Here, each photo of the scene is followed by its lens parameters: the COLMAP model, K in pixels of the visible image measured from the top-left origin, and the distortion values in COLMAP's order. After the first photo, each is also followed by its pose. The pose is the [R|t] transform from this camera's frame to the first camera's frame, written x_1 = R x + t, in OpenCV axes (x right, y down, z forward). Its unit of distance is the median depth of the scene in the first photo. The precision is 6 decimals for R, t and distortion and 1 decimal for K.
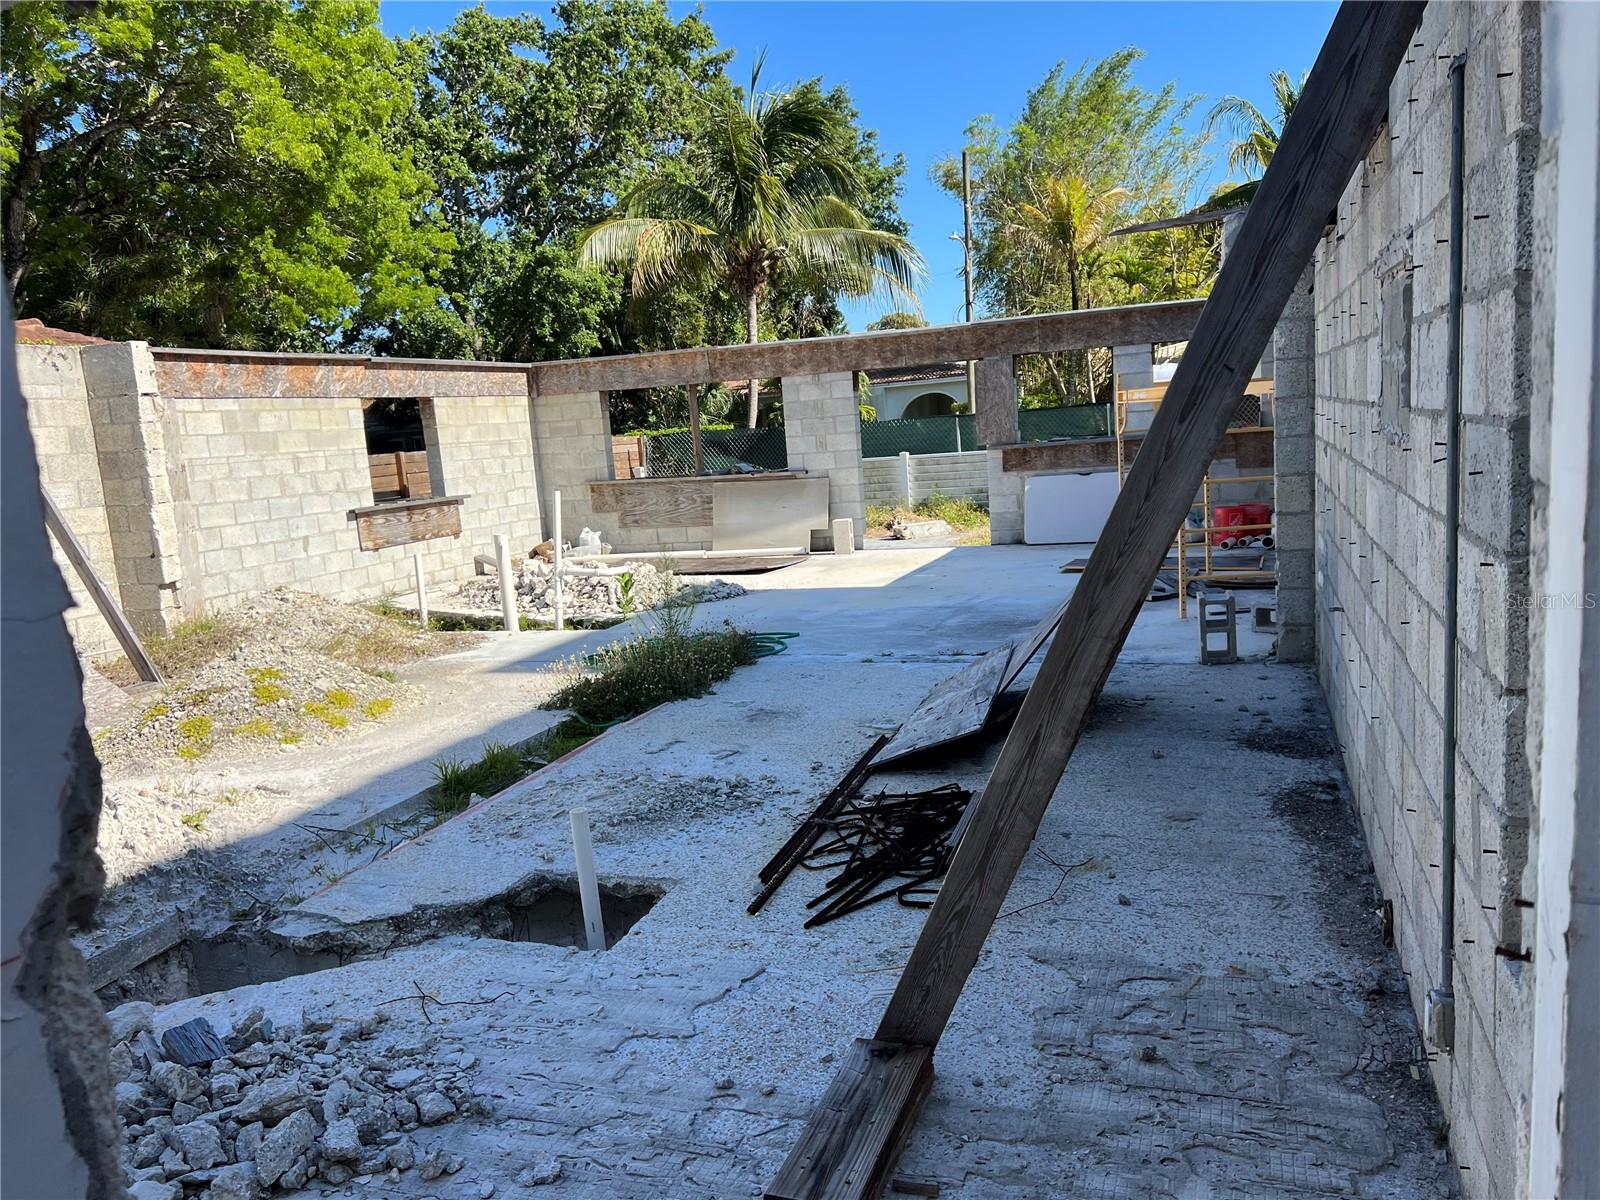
lens RADIAL K [[1196.4, 0, 793.7], [0, 1196.4, 608.3], [0, 0, 1]] dist [0.053686, -0.061109]
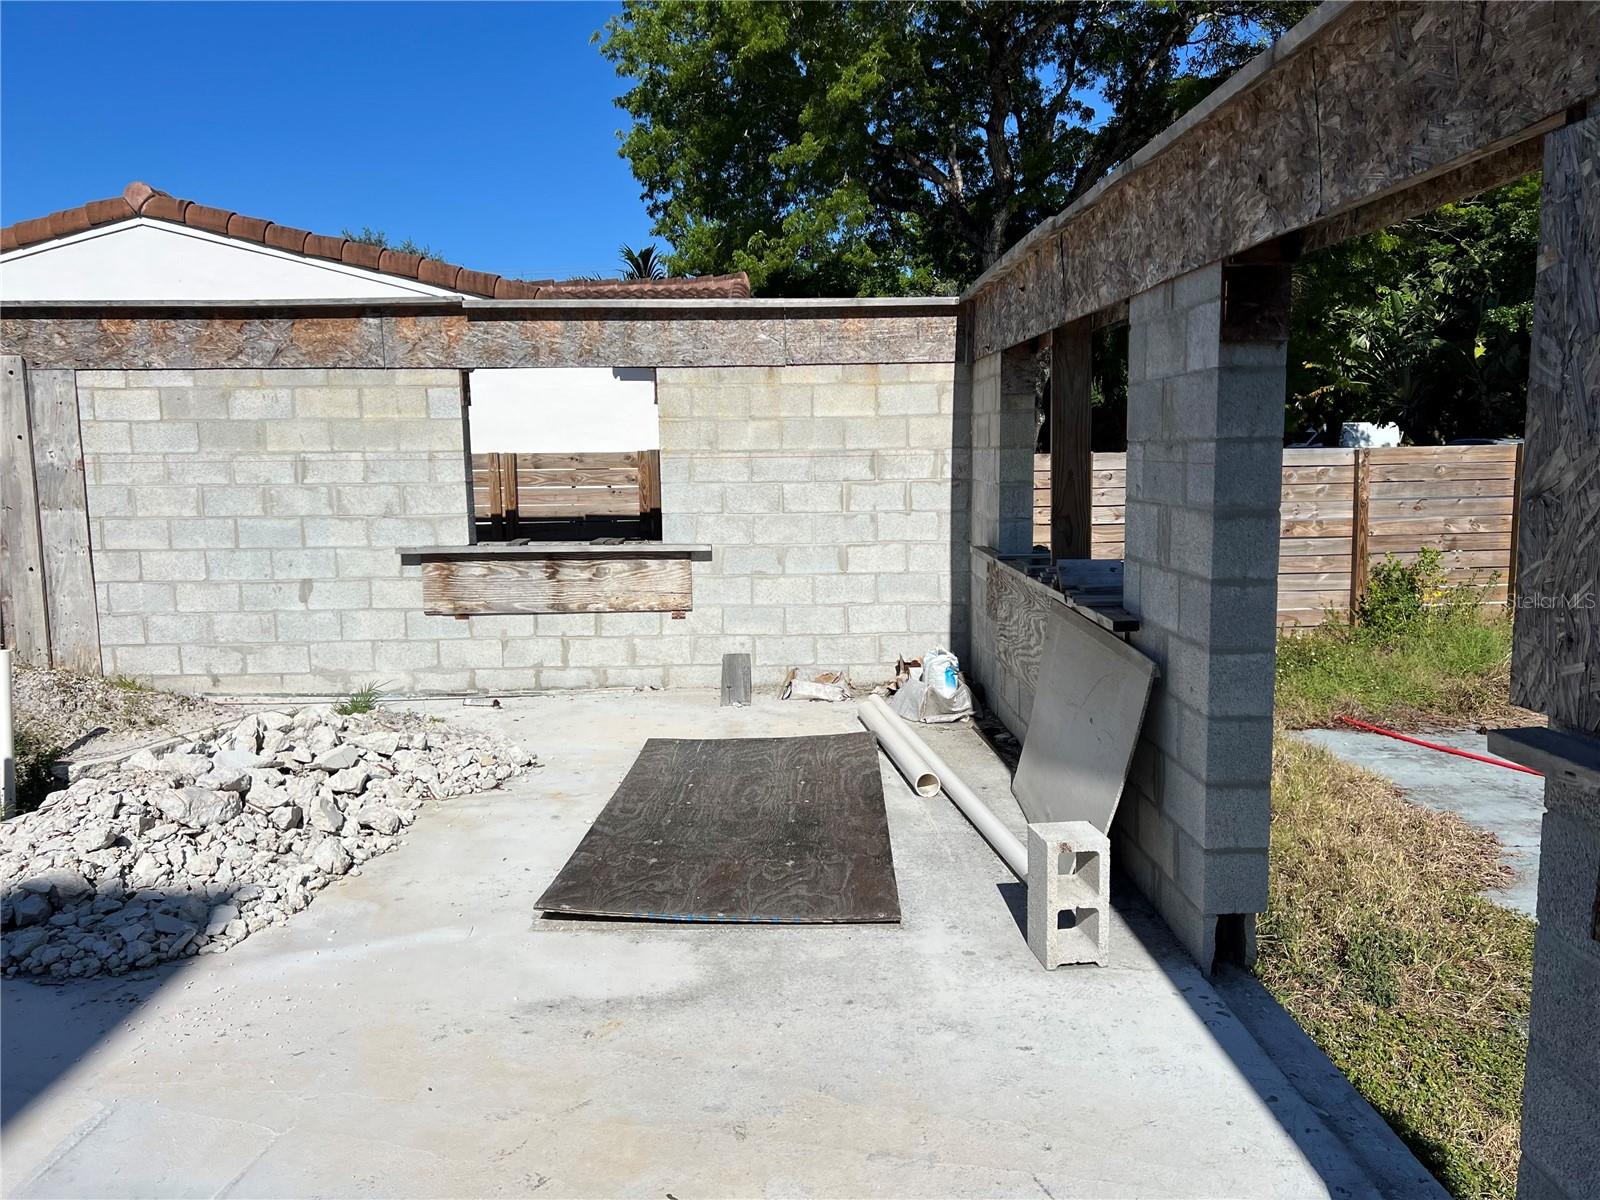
lens RADIAL K [[1196.4, 0, 813.8], [0, 1196.4, 603.5], [0, 0, 1]] dist [0.053686, -0.061109]
pose [[0.377428, 0.187359, -0.906887, 0.301286], [-0.158460, 0.977942, 0.136090, -0.180763], [0.912381, 0.092341, 0.398792, 0.991026]]
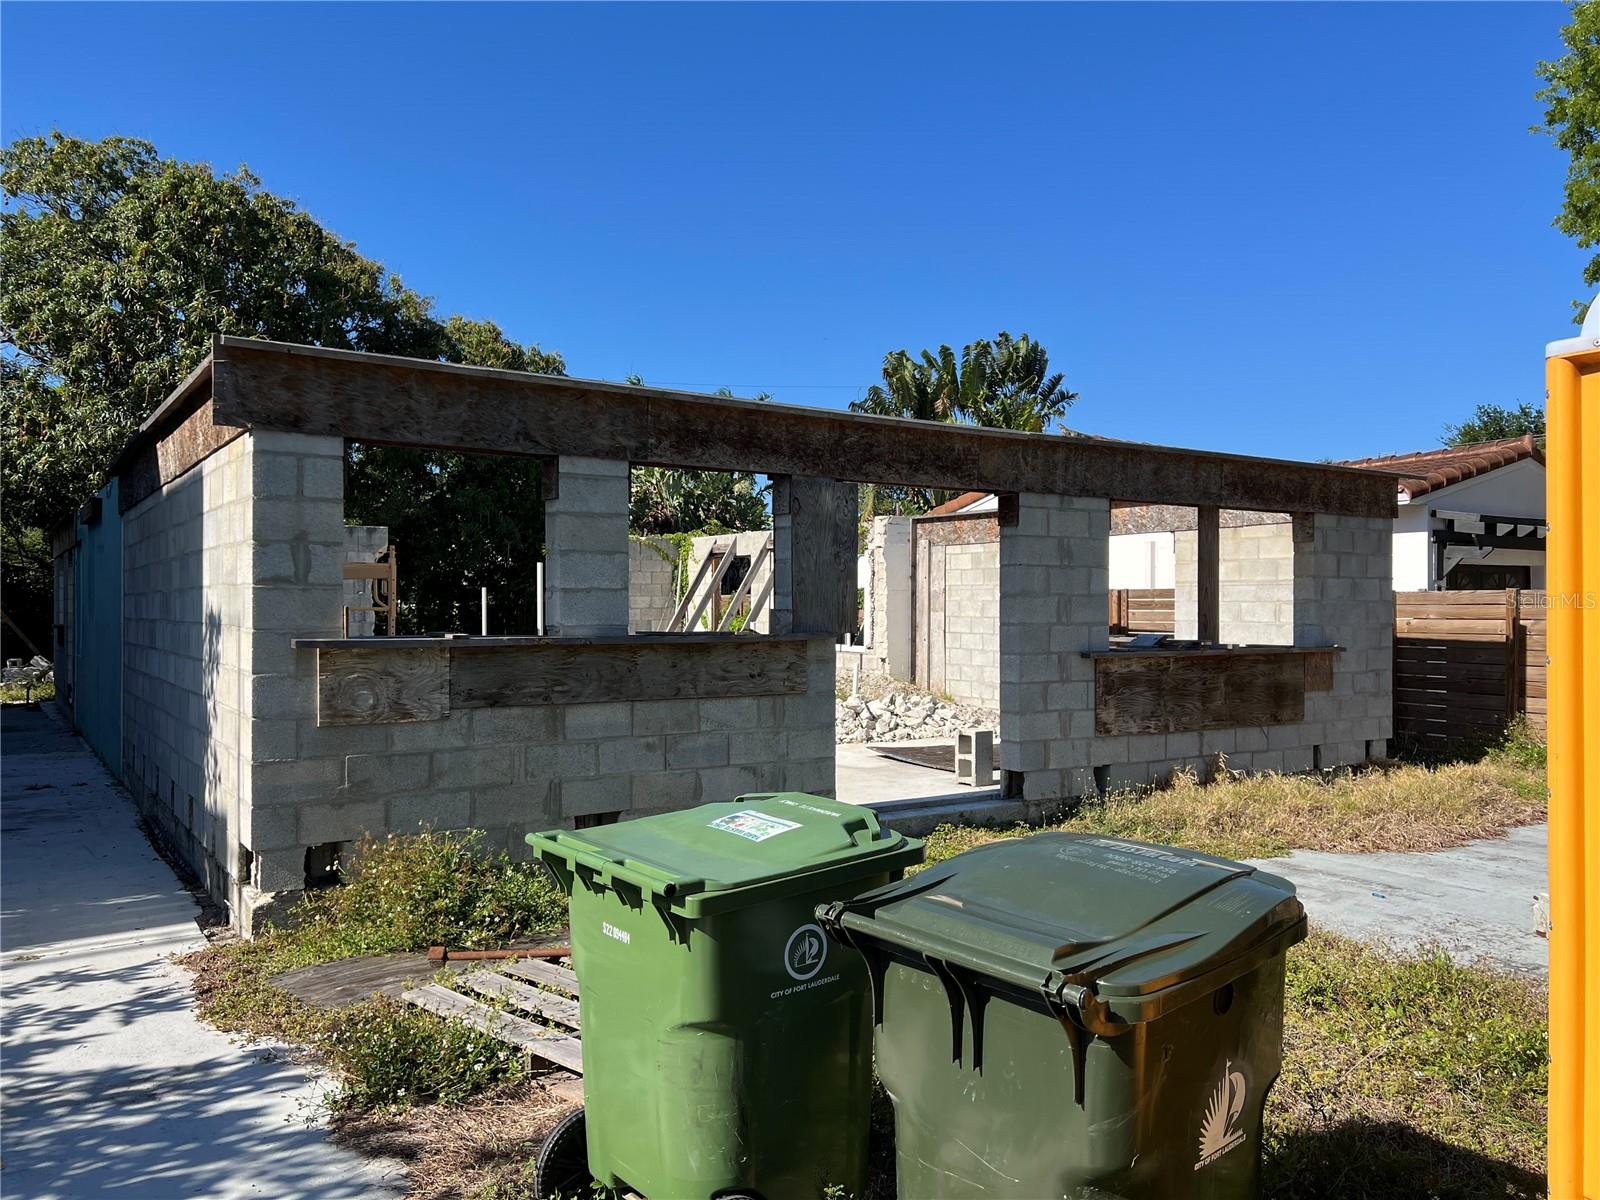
lens RADIAL K [[1196.4, 0, 814.5], [0, 1196.4, 609.4], [0, 0, 1]] dist [0.053686, -0.061109]
pose [[-0.576753, 0.072252, -0.813717, 0.713398], [-0.086171, 0.985143, 0.148550, -0.266753], [0.812361, 0.155796, -0.561958, 1.514465]]
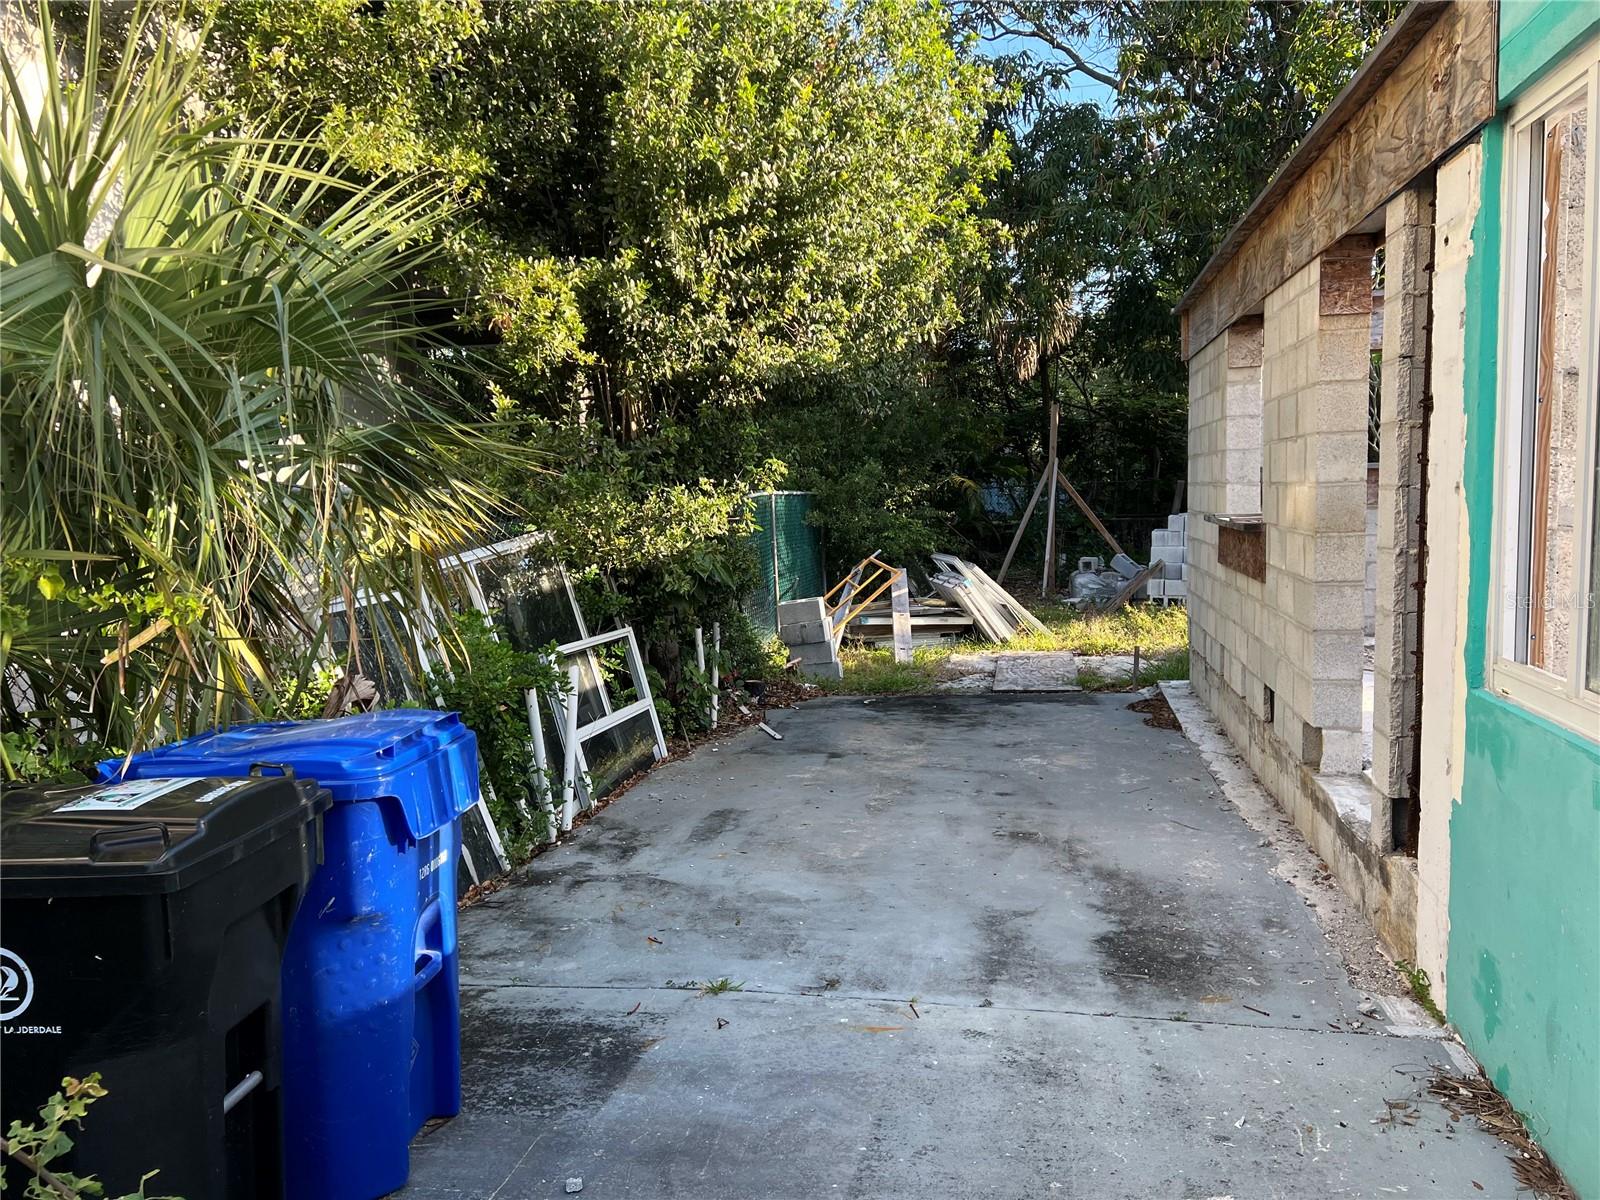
lens RADIAL K [[1196.4, 0, 793.0], [0, 1196.4, 606.4], [0, 0, 1]] dist [0.053686, -0.061109]
pose [[-0.983529, 0.113749, -0.140471, 0.287764], [0.074468, 0.963132, 0.258517, -0.048621], [0.164698, 0.243798, -0.955739, 0.344061]]
